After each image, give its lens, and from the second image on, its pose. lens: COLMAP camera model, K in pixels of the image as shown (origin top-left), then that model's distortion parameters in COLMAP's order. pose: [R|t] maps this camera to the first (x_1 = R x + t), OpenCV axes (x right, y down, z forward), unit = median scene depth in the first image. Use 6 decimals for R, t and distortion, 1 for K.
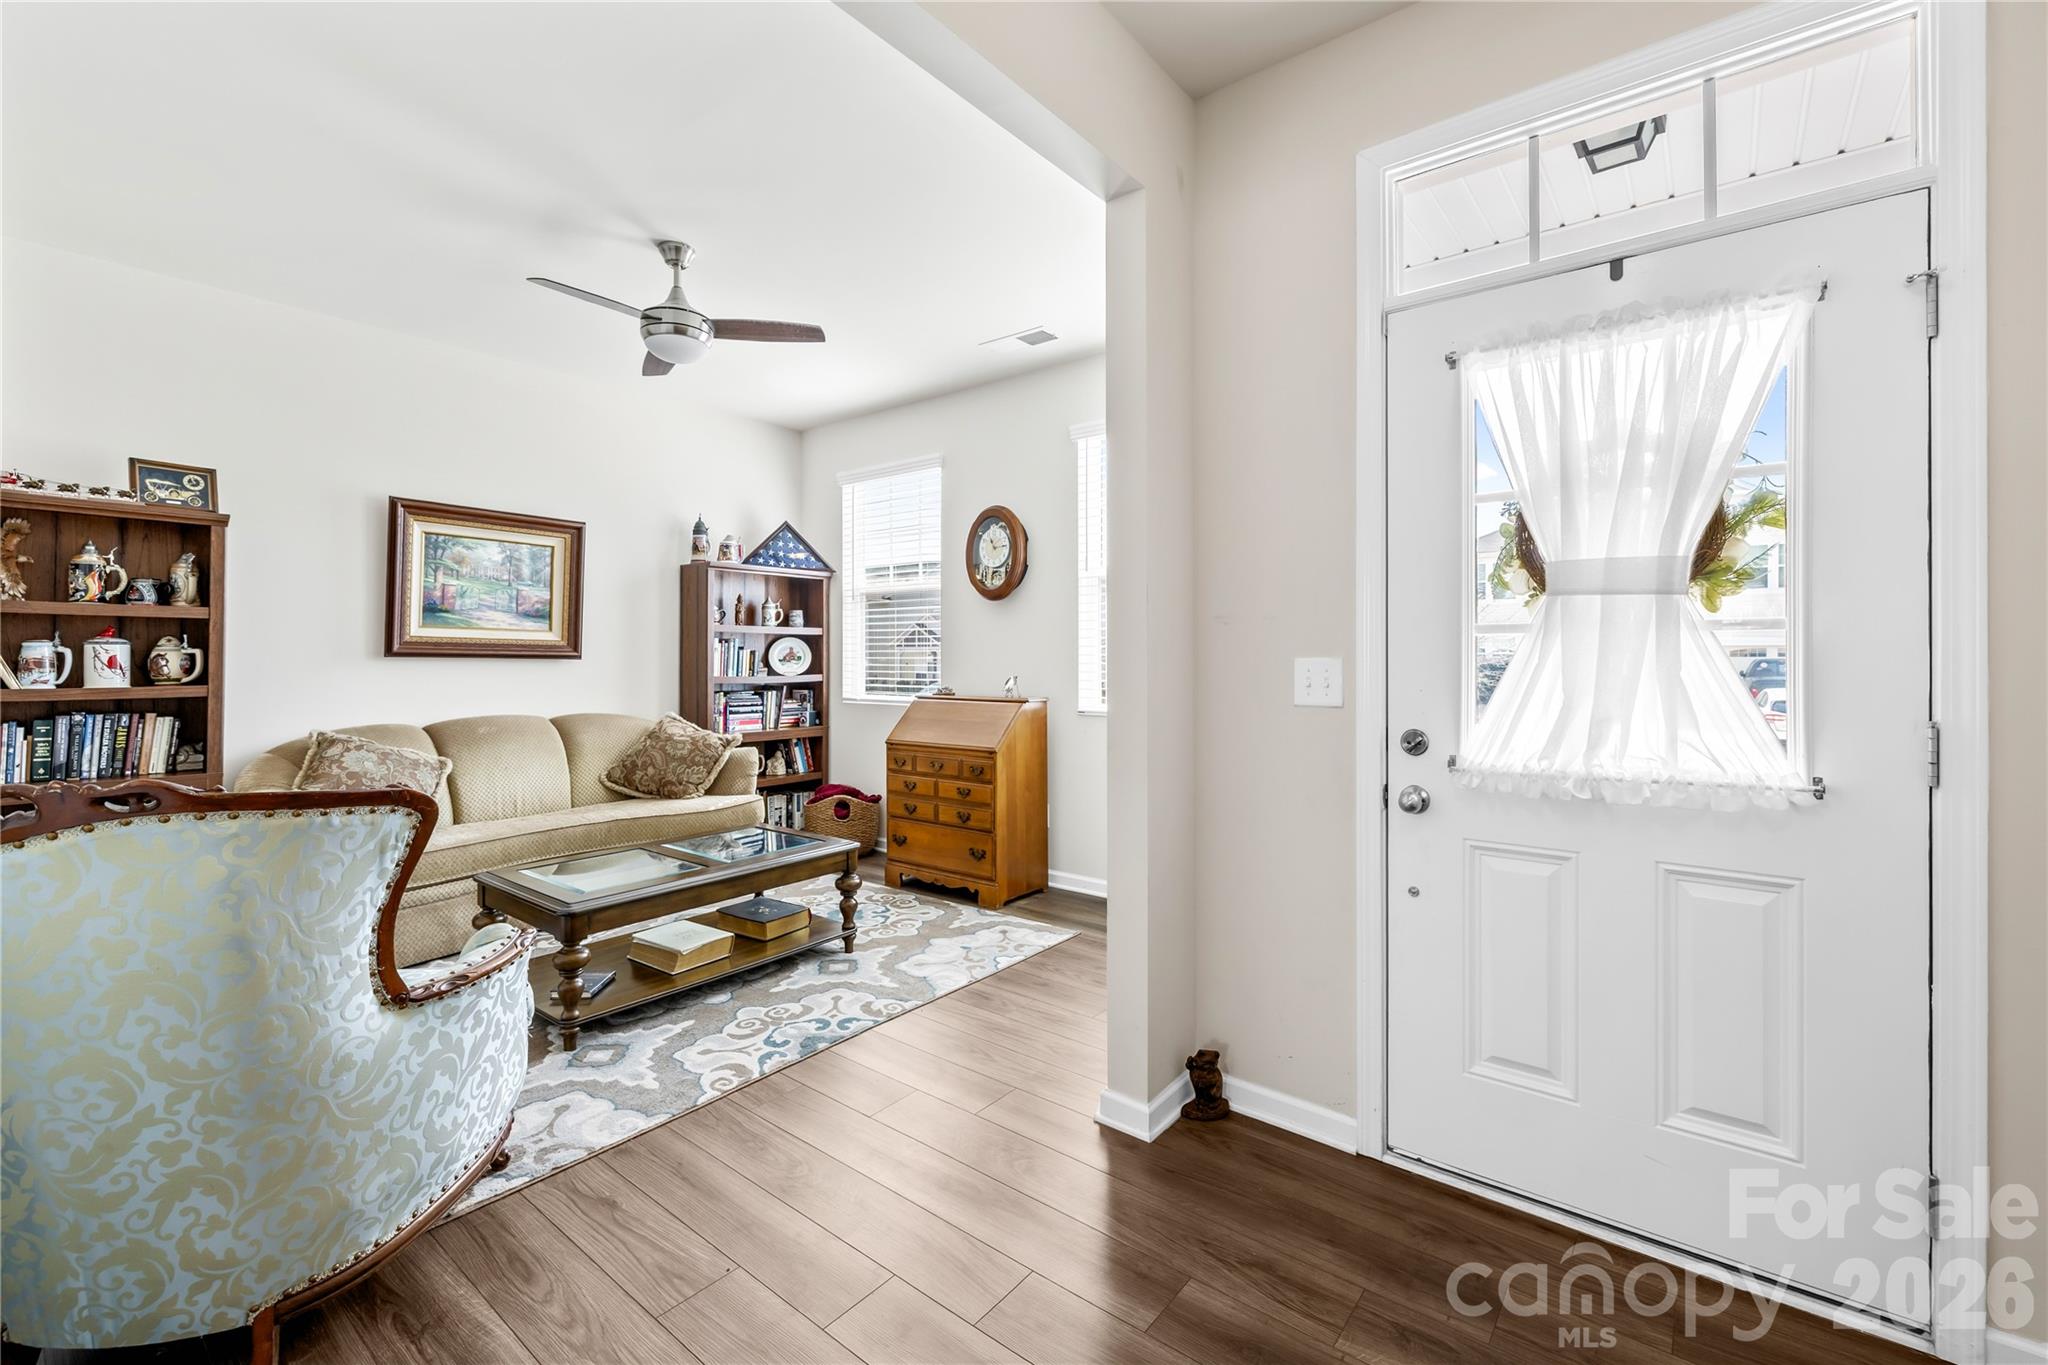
lens RADIAL K [[844.2, 0, 986.2], [0, 844.2, 653.3], [0, 0, 1]] dist [-0.001310, -0.000099]
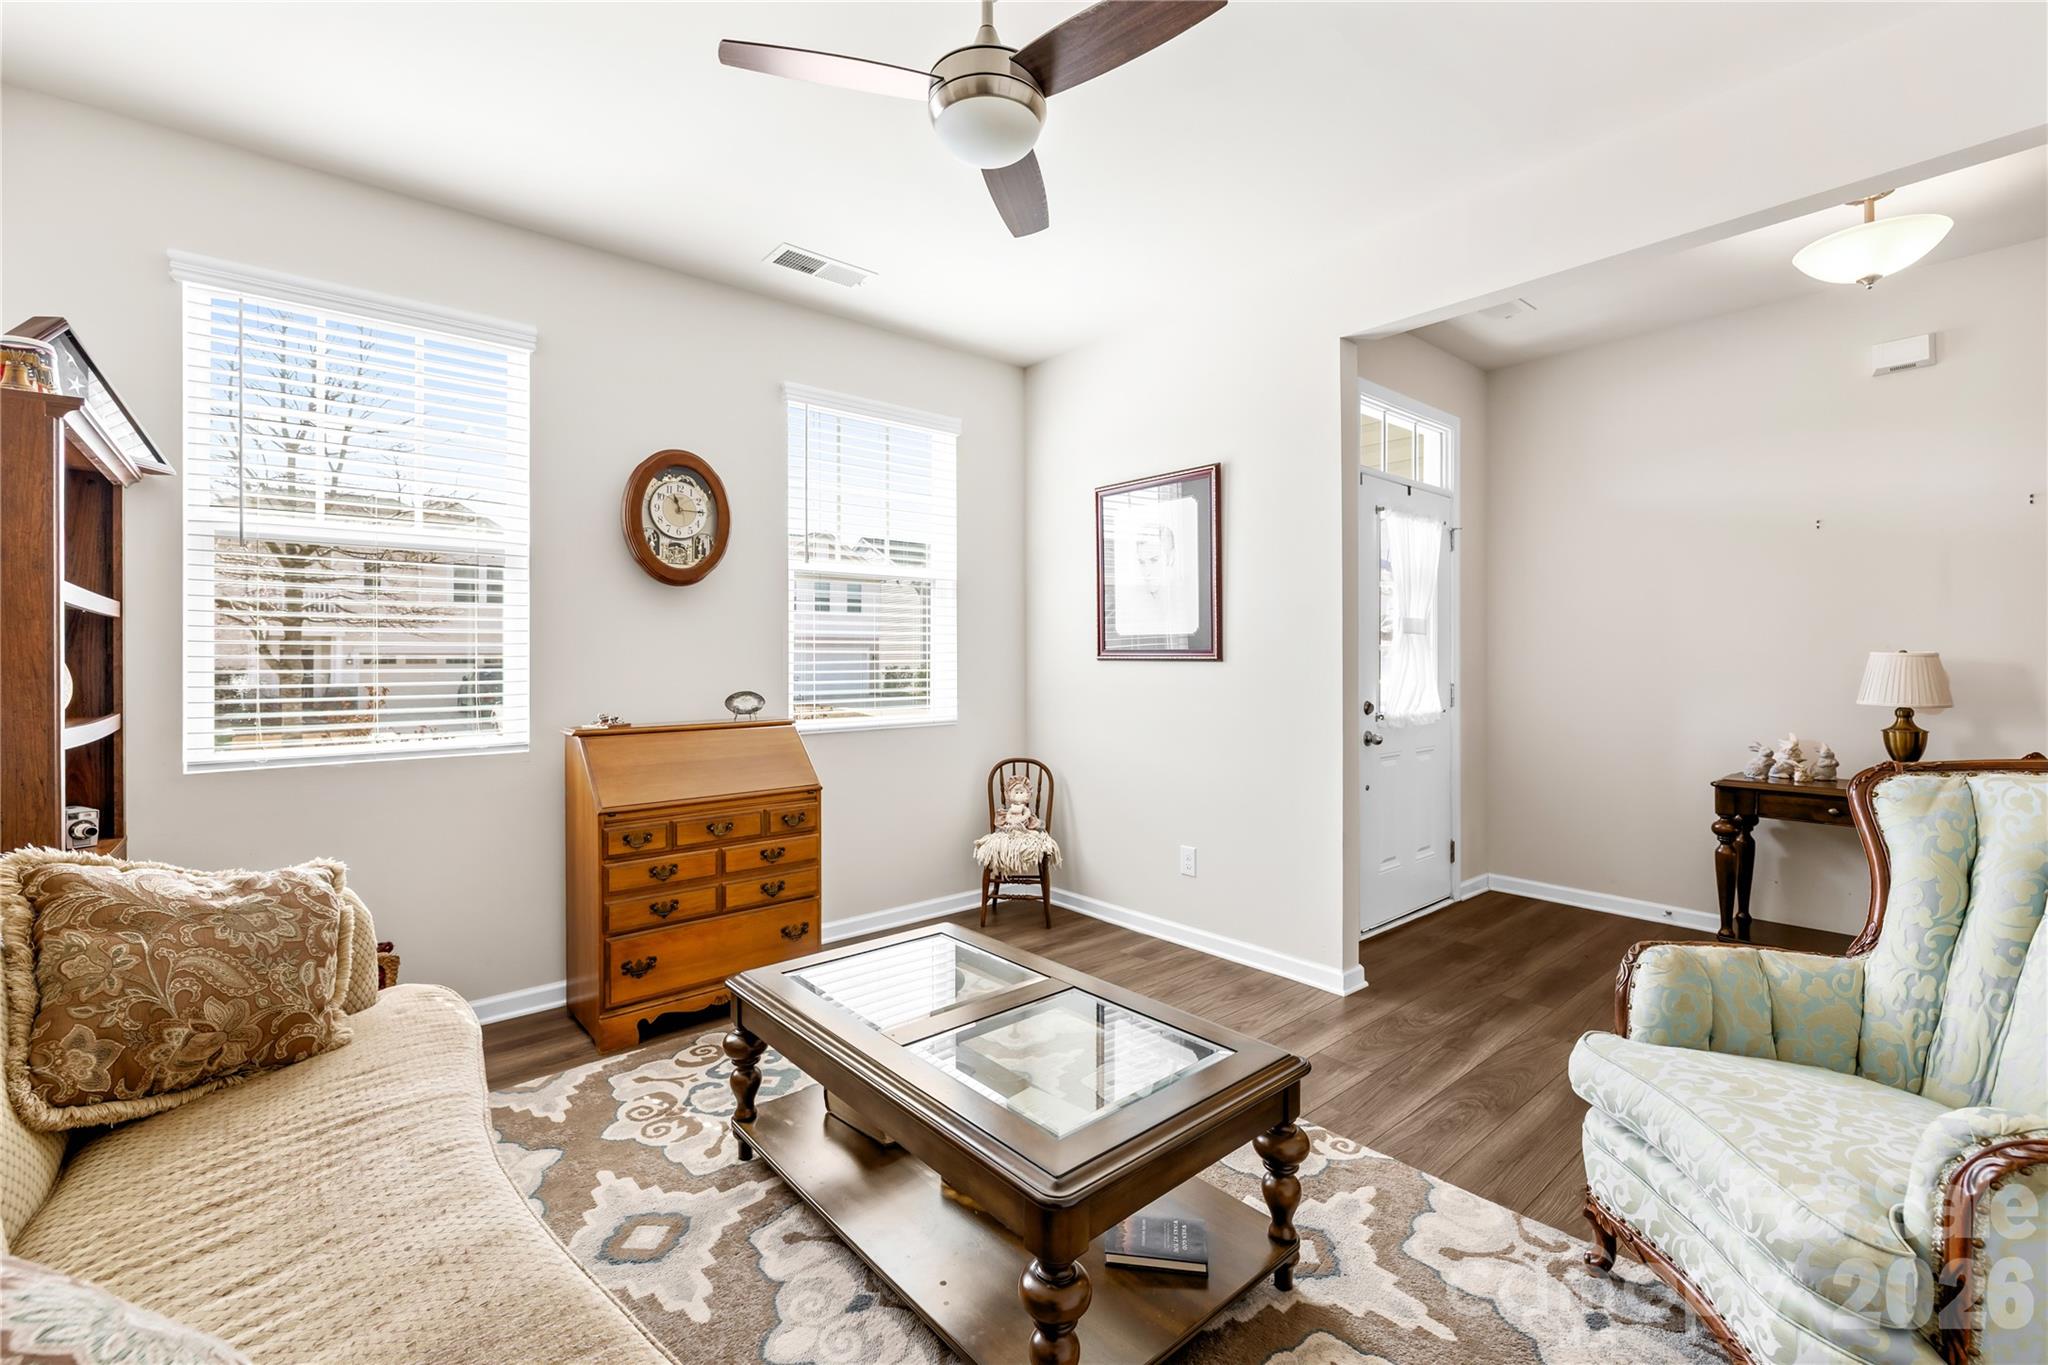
lens RADIAL K [[870.9, 0, 1014.9], [0, 870.9, 660.7], [0, 0, 1]] dist [-0.002421, -0.000148]
pose [[0.186508, 0.000026, 0.982453, -0.693107], [0.001527, 0.999999, -0.000316, 0.000115], [-0.982452, 0.001559, 0.186508, 0.635718]]
